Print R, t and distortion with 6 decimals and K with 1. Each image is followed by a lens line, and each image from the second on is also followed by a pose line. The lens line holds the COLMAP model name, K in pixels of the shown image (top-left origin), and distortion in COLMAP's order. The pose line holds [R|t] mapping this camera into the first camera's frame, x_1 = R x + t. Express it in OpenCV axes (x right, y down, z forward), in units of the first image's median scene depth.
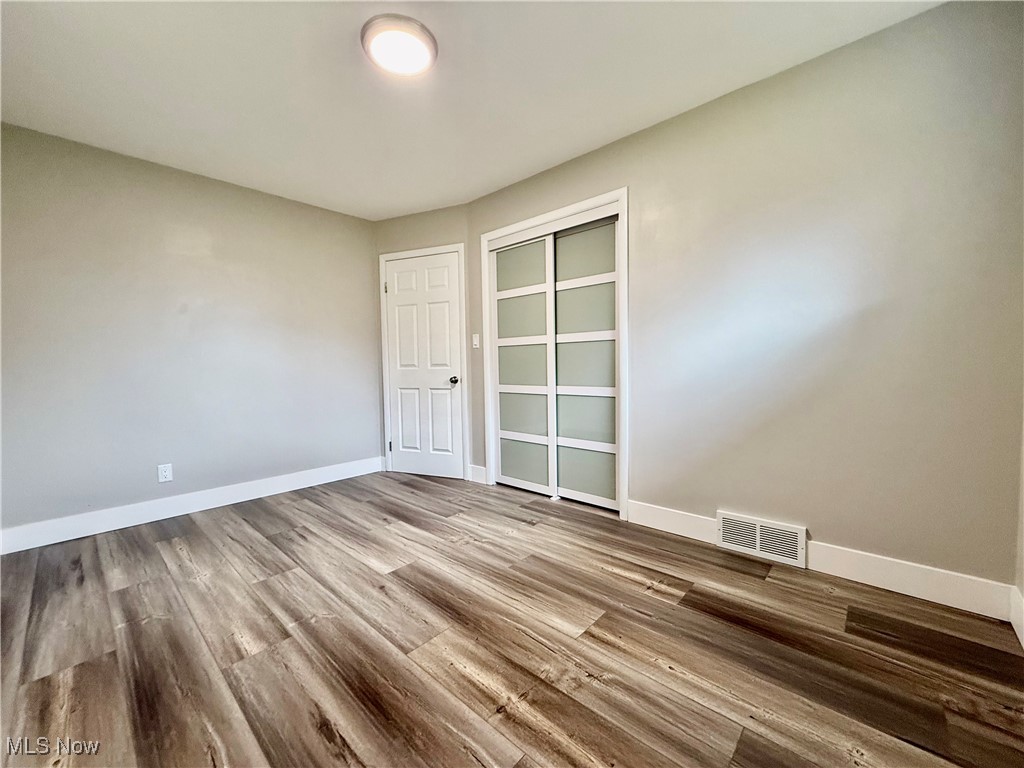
lens RADIAL K [[408.5, 0, 512.6], [0, 408.5, 382.2], [0, 0, 1]] dist [-0.001062, 0.001139]
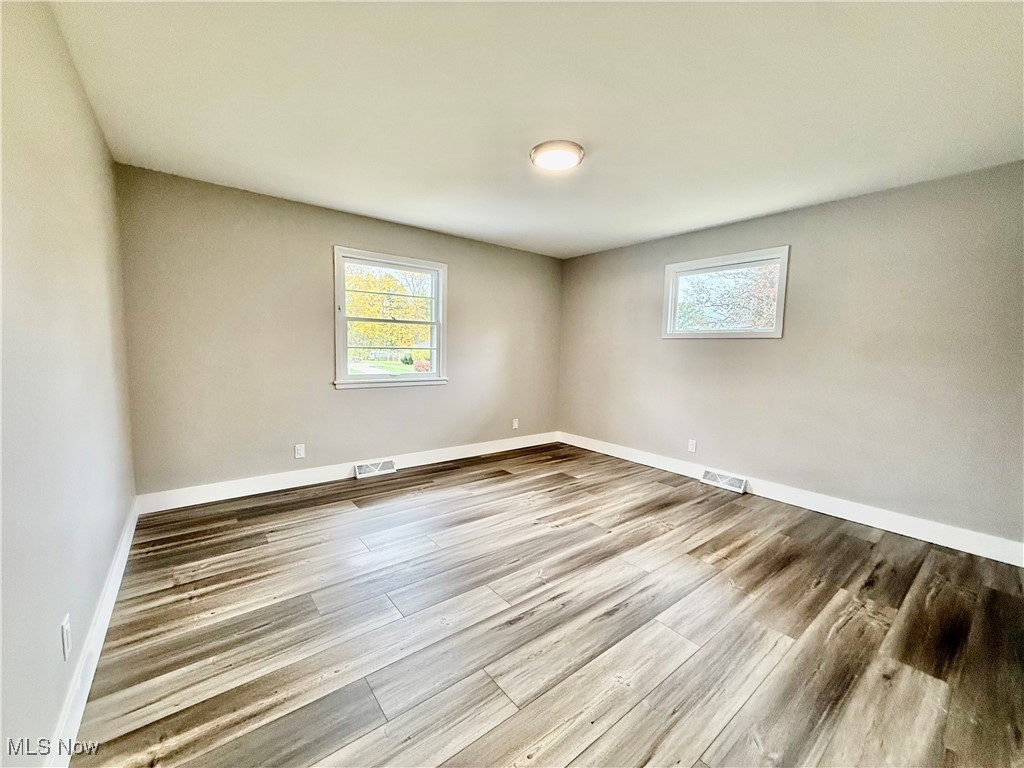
lens RADIAL K [[408.5, 0, 512.0], [0, 408.5, 385.8], [0, 0, 1]] dist [-0.001062, 0.001139]
pose [[0.163341, -0.066248, 0.984343, -1.978550], [0.039176, 0.997391, 0.060626, -0.186981], [-0.985791, 0.028660, 0.165511, 1.573770]]
